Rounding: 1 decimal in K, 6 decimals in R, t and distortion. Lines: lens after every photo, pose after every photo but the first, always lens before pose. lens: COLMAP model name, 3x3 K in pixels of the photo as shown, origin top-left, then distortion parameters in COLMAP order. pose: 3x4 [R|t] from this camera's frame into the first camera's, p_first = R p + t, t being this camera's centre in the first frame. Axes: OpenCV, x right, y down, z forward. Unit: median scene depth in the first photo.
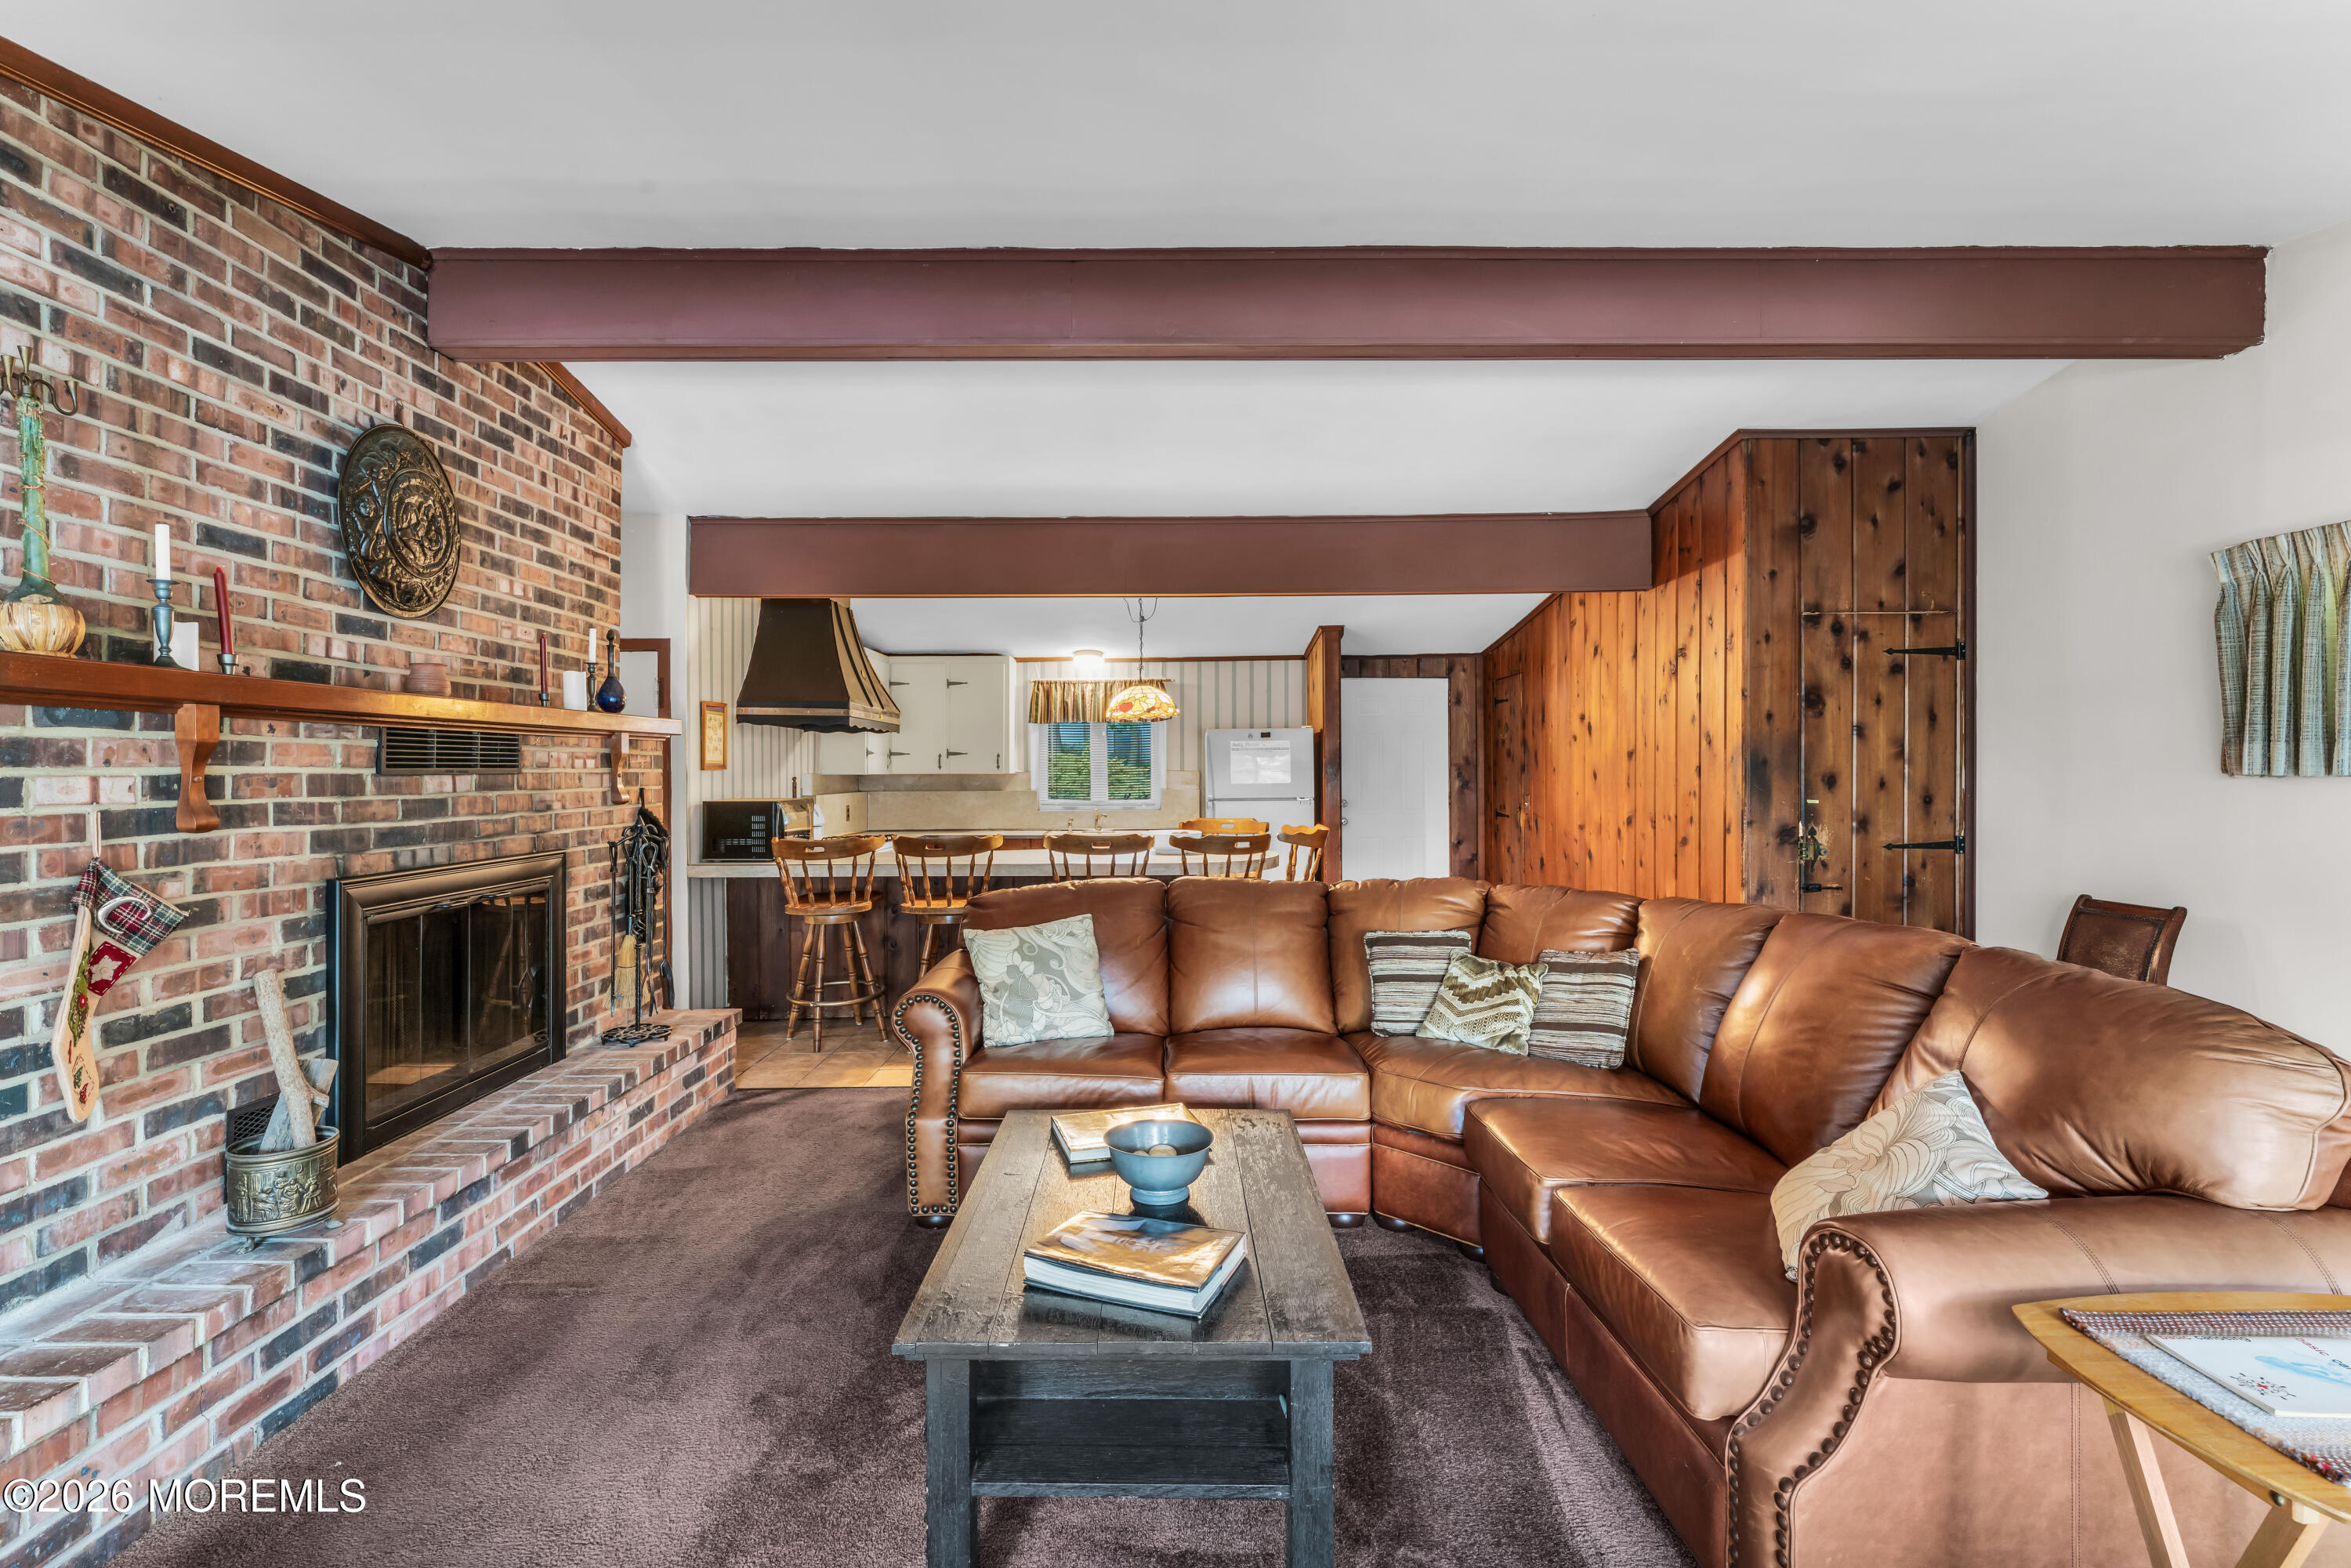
lens RADIAL K [[1067.4, 0, 1176.9], [0, 1067.4, 775.7], [0, 0, 1]] dist [-0.001789, -0.000149]
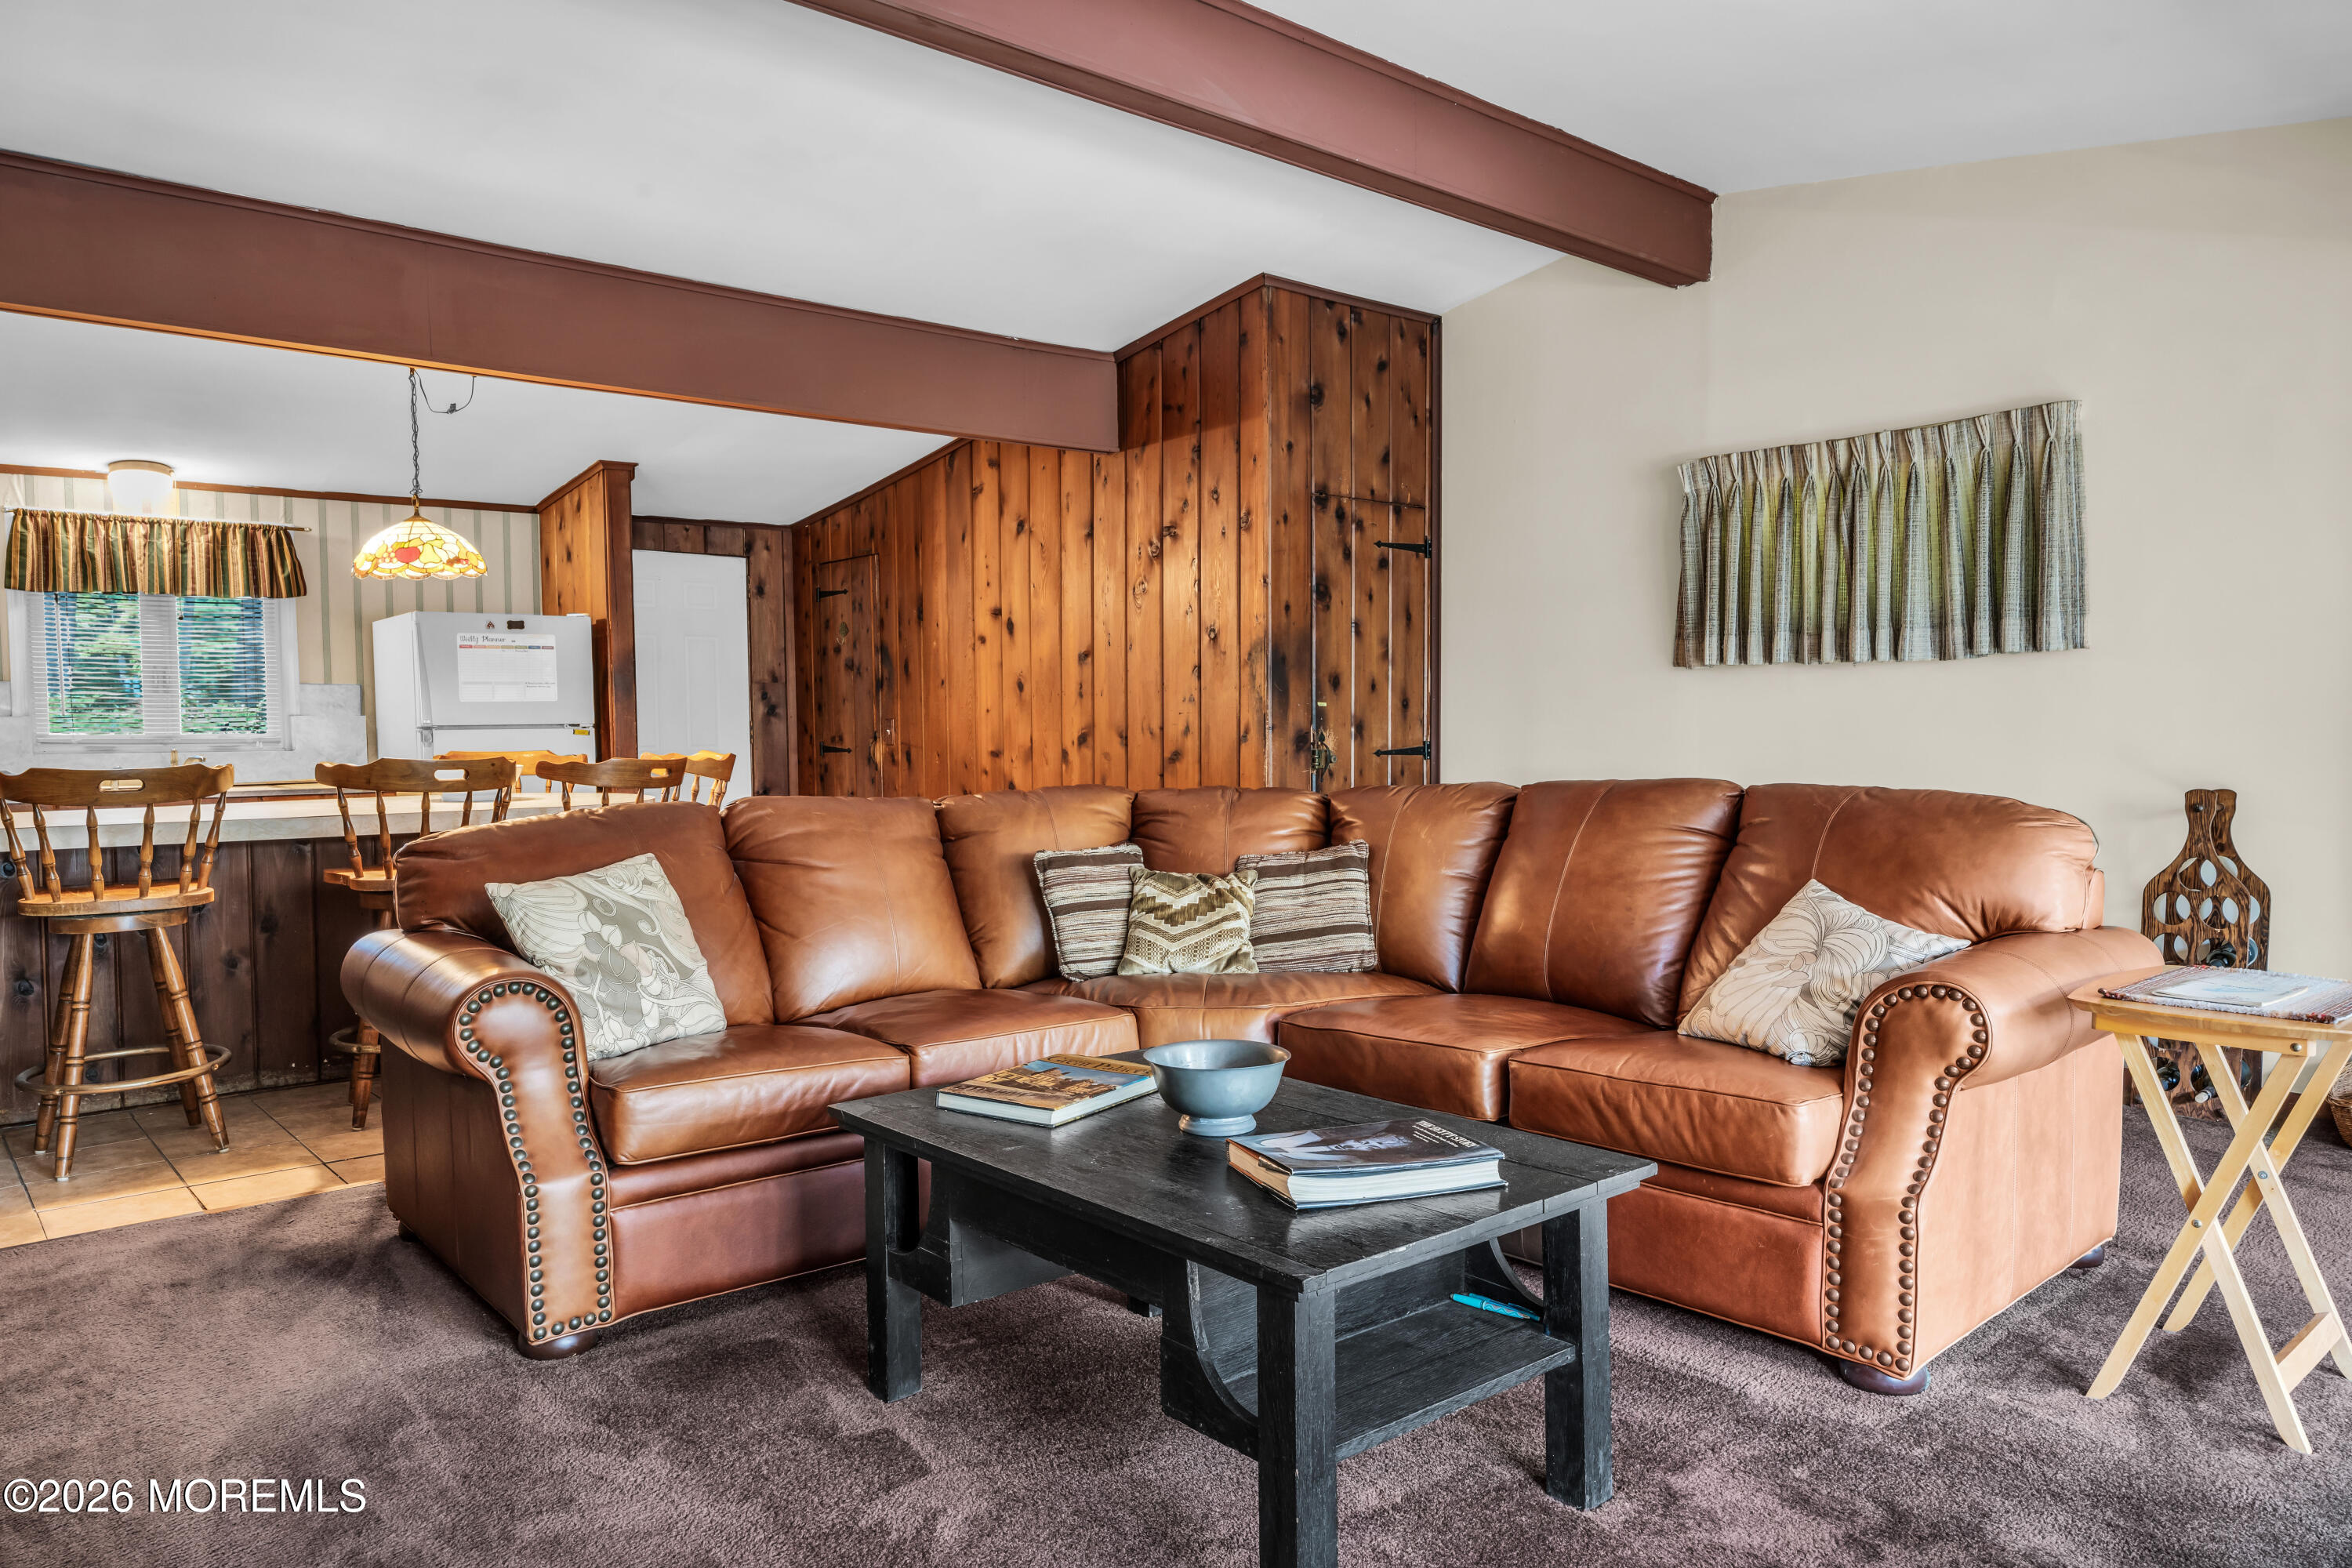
lens RADIAL K [[1536.5, 0, 1164.6], [0, 1536.5, 806.3], [0, 0, 1]] dist [0.004860, 0.001387]
pose [[0.766866, -0.035557, 0.640821, -0.421626], [0.007320, 0.998884, 0.046665, 0.059248], [-0.641765, -0.031095, 0.766271, 0.097684]]
